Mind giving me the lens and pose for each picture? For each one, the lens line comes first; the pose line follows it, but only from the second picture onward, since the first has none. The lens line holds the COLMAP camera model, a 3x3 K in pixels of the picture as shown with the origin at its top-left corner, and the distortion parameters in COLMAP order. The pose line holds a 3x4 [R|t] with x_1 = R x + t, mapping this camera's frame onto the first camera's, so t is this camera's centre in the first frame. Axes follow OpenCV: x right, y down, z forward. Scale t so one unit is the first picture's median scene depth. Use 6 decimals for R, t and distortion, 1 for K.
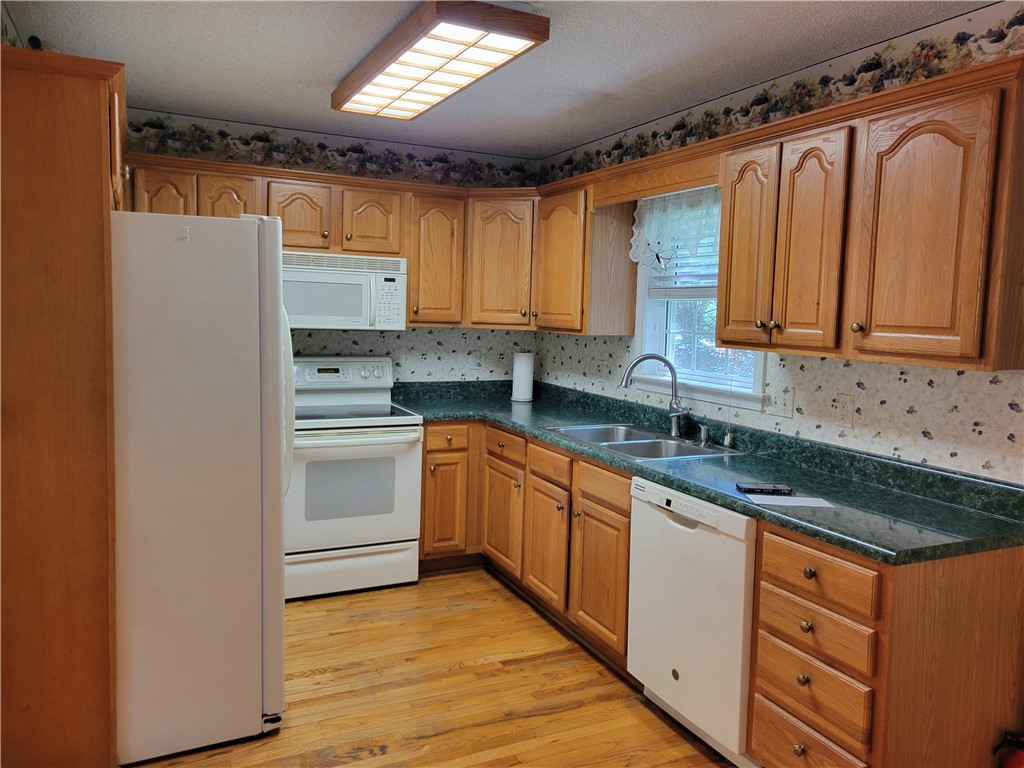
lens RADIAL K [[769.7, 0, 531.6], [0, 769.7, 370.0], [0, 0, 1]] dist [0.061304, -0.034547]
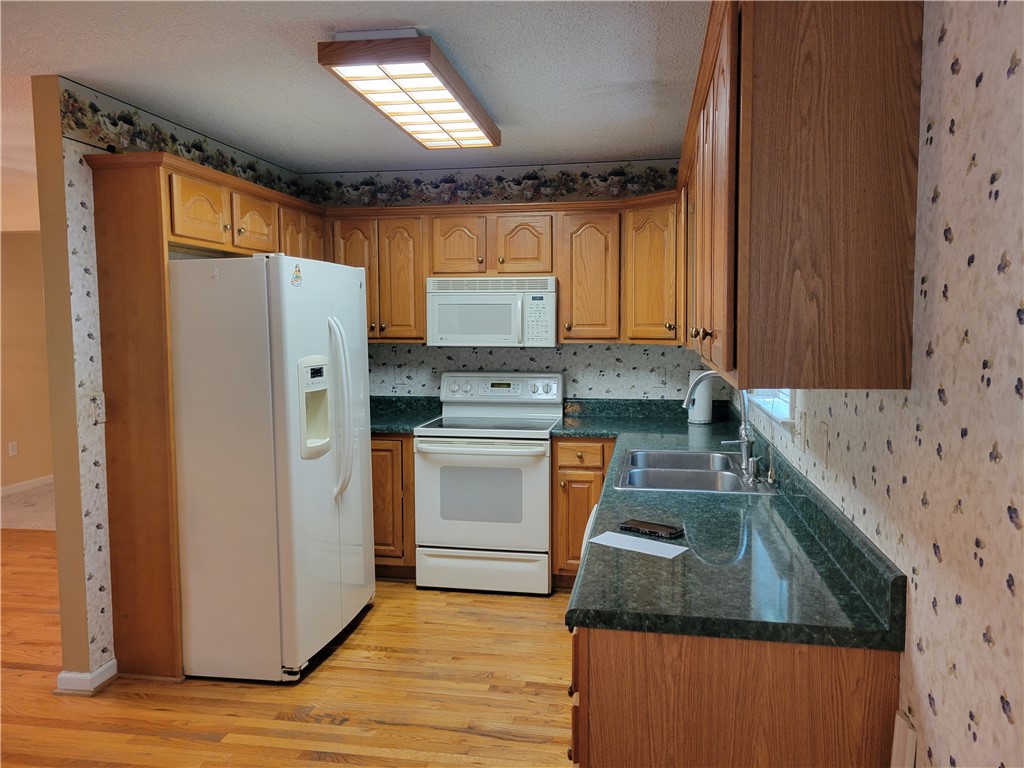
lens RADIAL K [[769.7, 0, 517.0], [0, 769.7, 385.1], [0, 0, 1]] dist [0.061304, -0.034547]
pose [[0.805944, 0.014122, -0.591823, 0.409029], [-0.021432, 0.999756, -0.005329, 0.005715], [0.591604, 0.016979, 0.806050, 0.153919]]
